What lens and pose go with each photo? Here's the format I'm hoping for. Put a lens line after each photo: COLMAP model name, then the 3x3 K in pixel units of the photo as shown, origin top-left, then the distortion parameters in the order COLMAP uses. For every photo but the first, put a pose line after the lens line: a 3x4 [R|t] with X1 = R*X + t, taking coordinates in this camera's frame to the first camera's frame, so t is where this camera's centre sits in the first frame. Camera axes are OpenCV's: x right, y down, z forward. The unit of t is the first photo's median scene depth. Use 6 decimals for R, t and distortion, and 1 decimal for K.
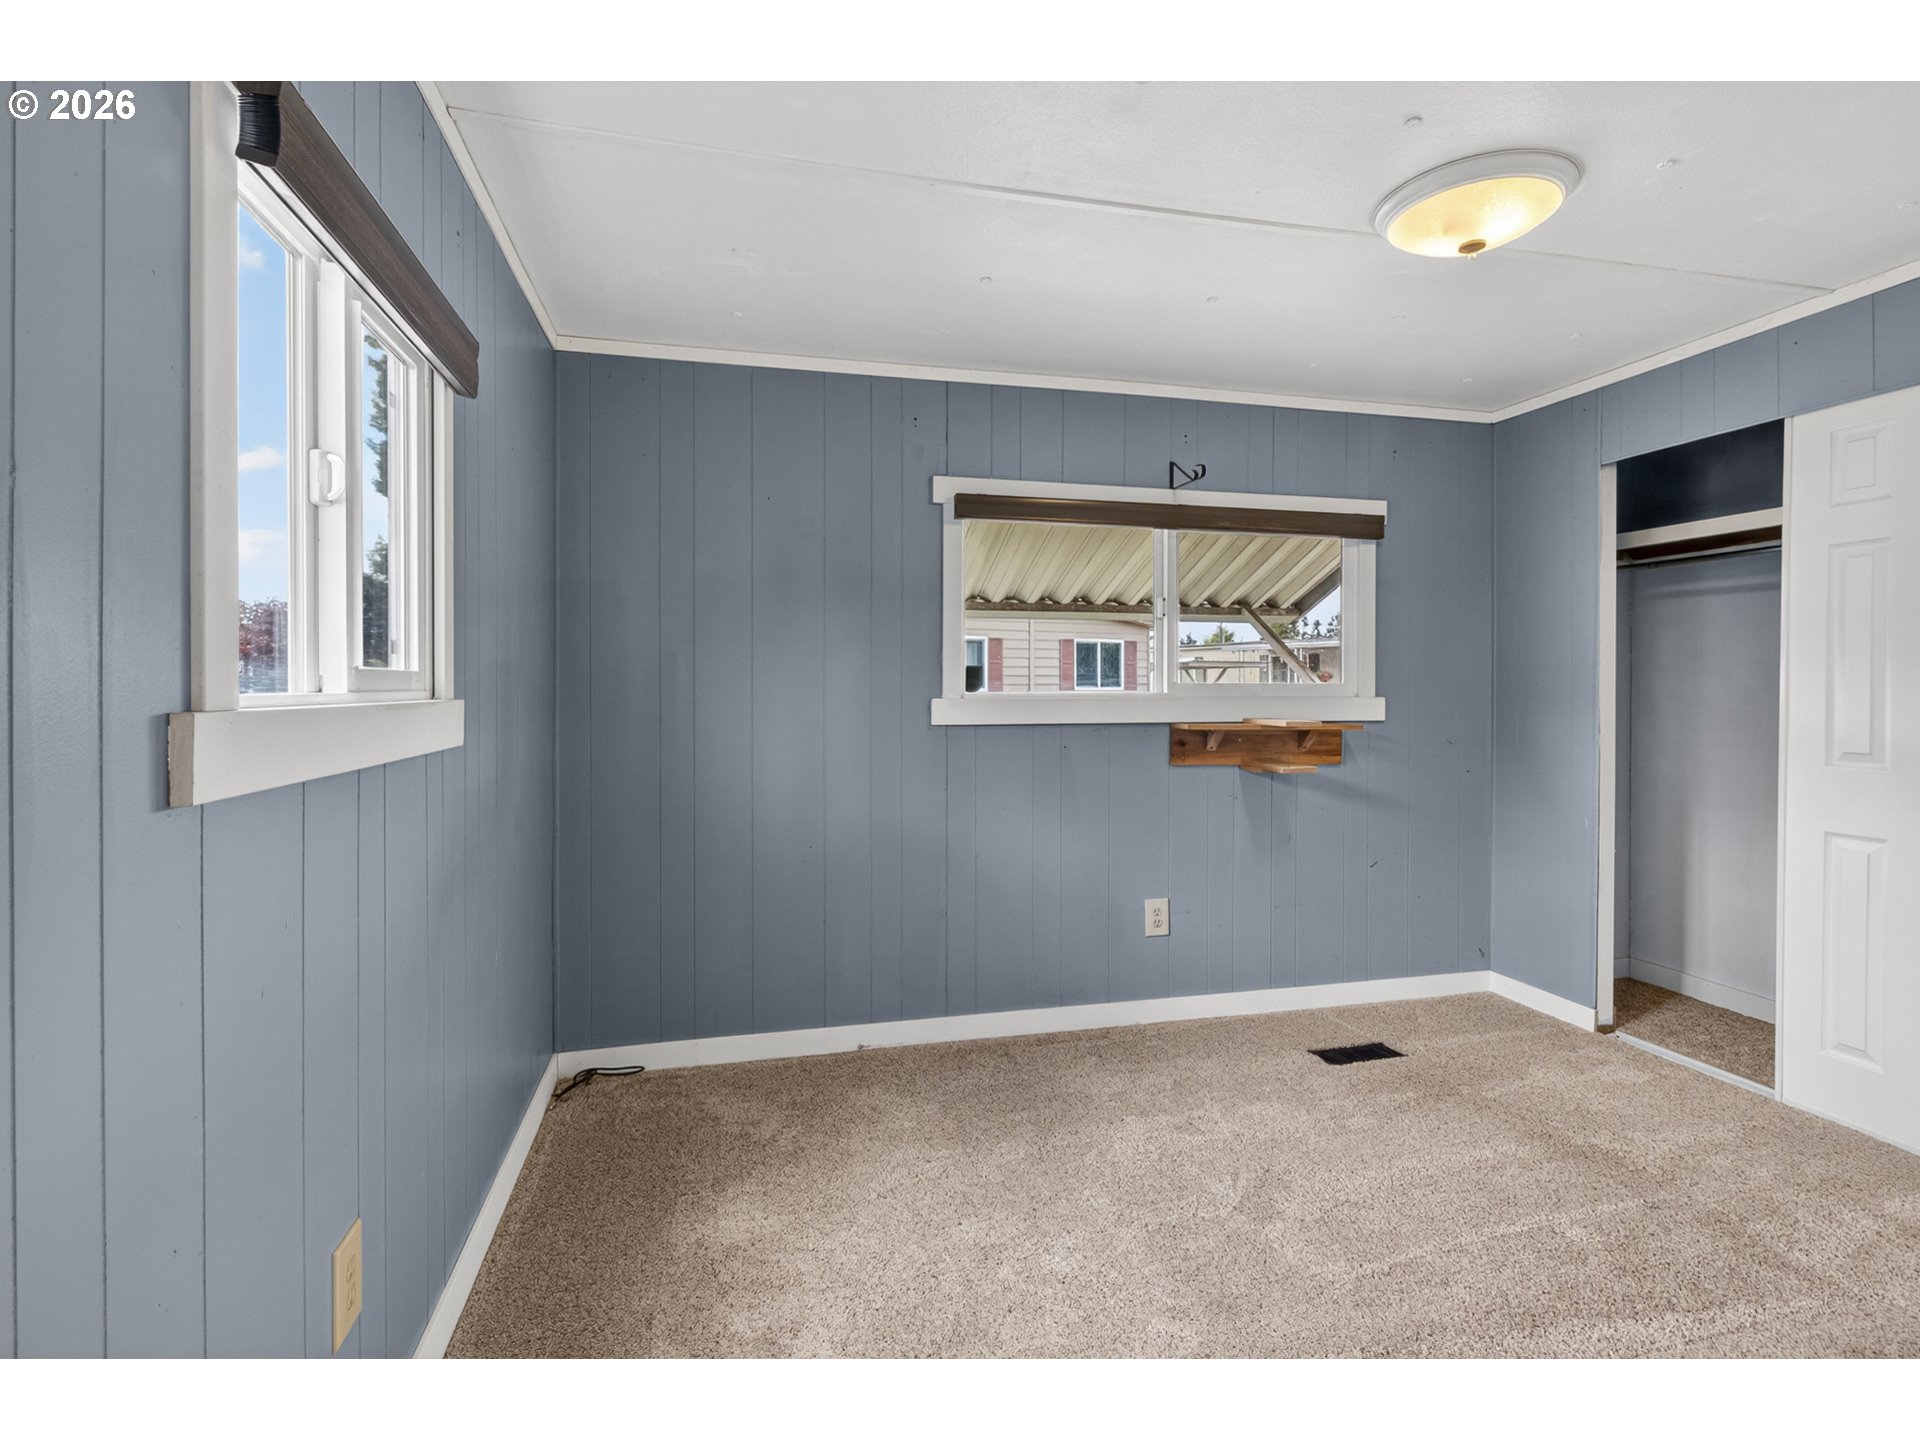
lens RADIAL K [[885.9, 0, 958.8], [0, 885.9, 685.3], [0, 0, 1]] dist [0.001422, 0.000954]
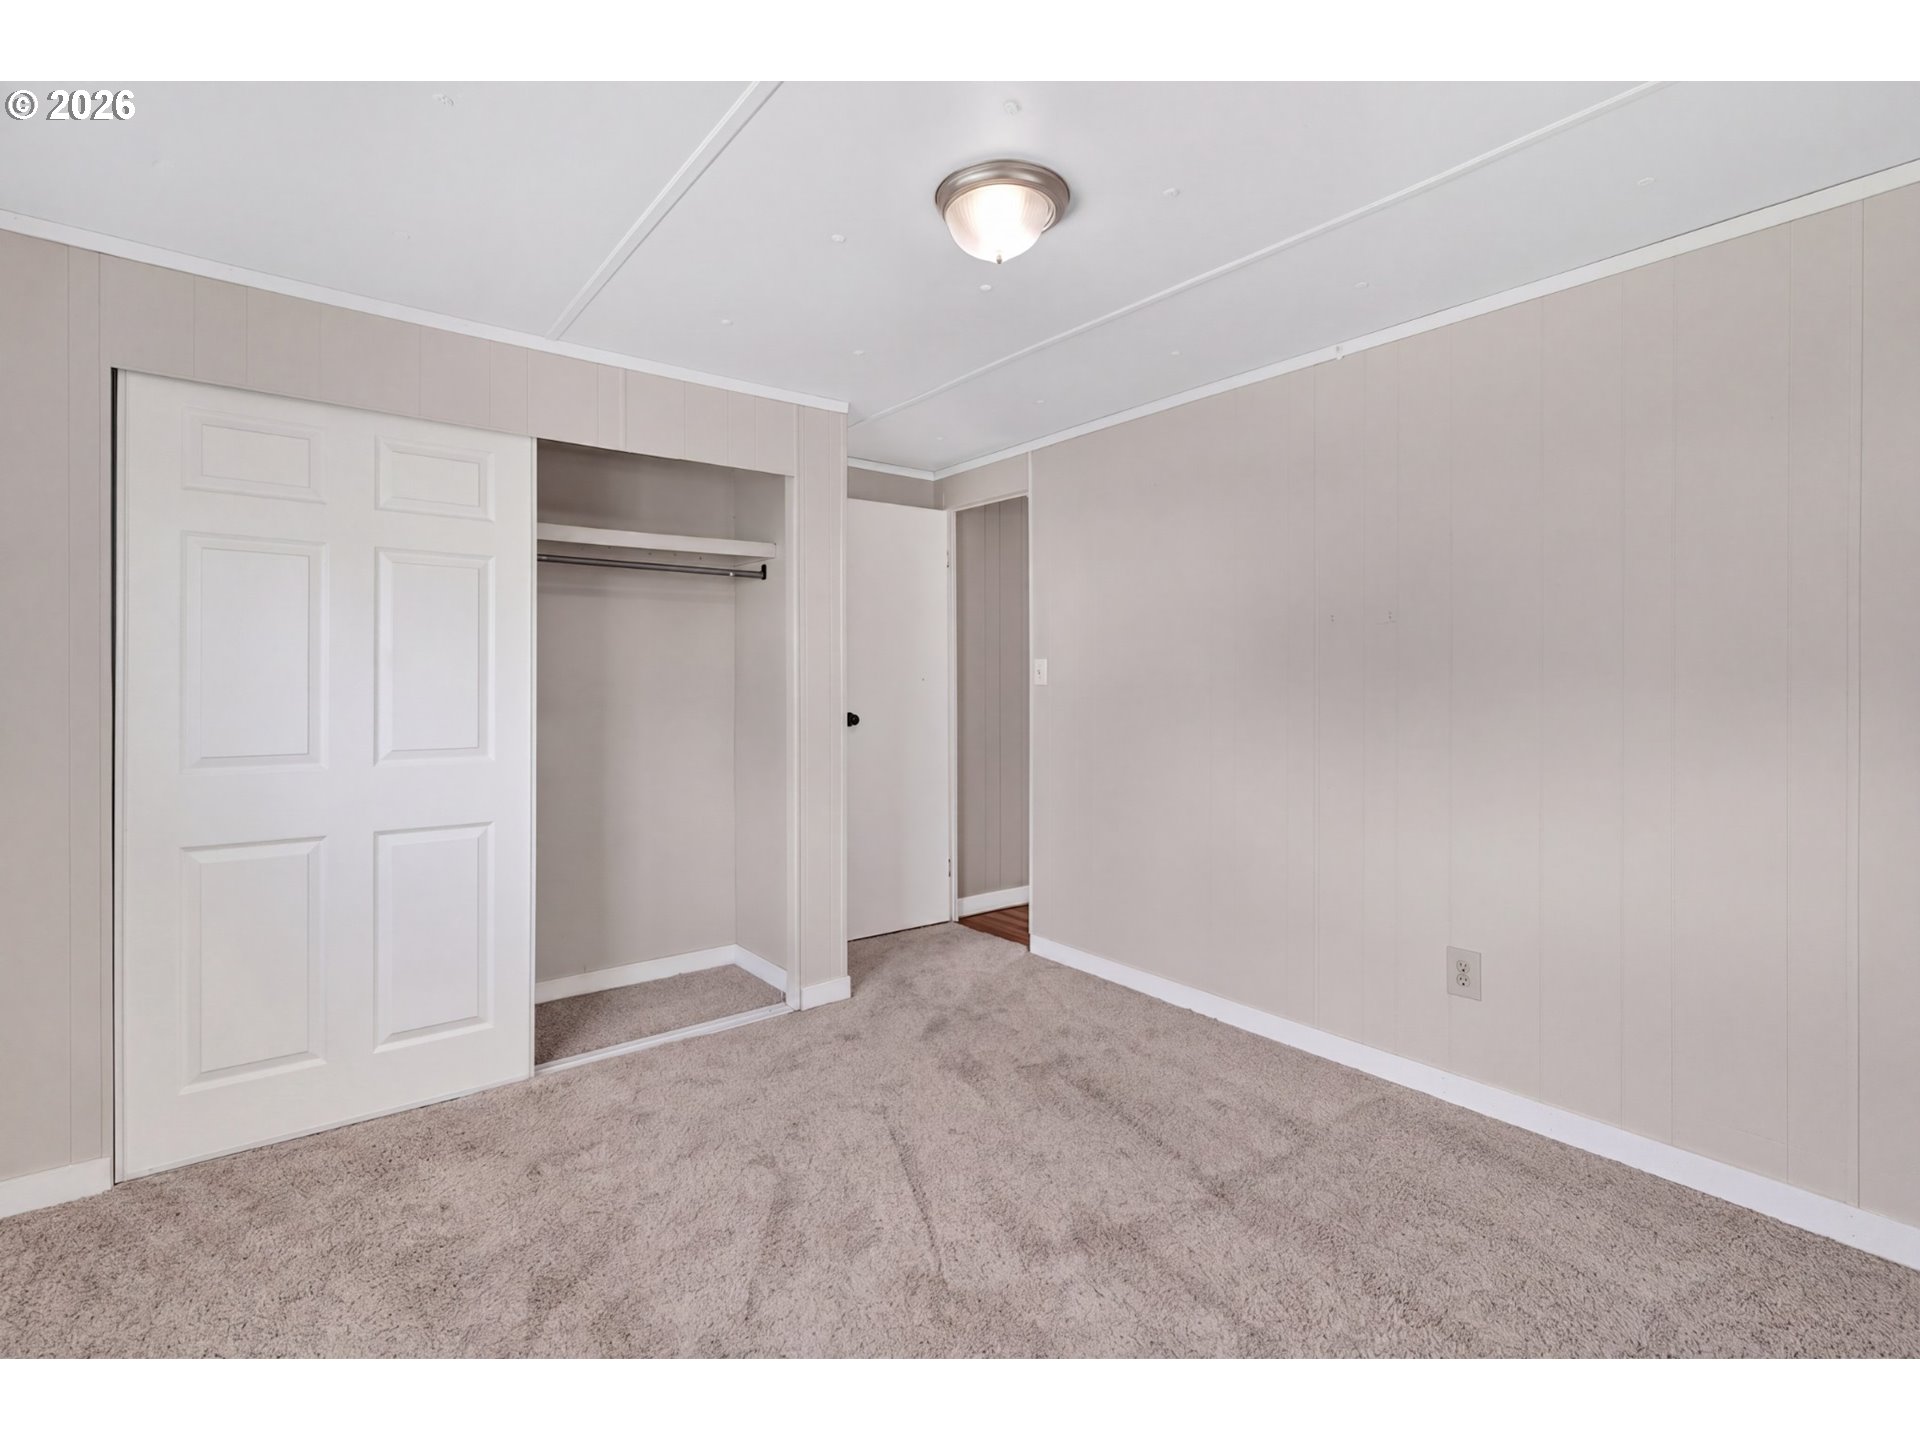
lens RADIAL K [[885.9, 0, 958.8], [0, 885.9, 685.3], [0, 0, 1]] dist [0.001422, 0.000954]
pose [[-0.394468, 0.002107, 0.918907, -0.297158], [-0.000626, 0.999997, -0.002562, 0.003268], [-0.918909, -0.001586, -0.394465, 1.117083]]
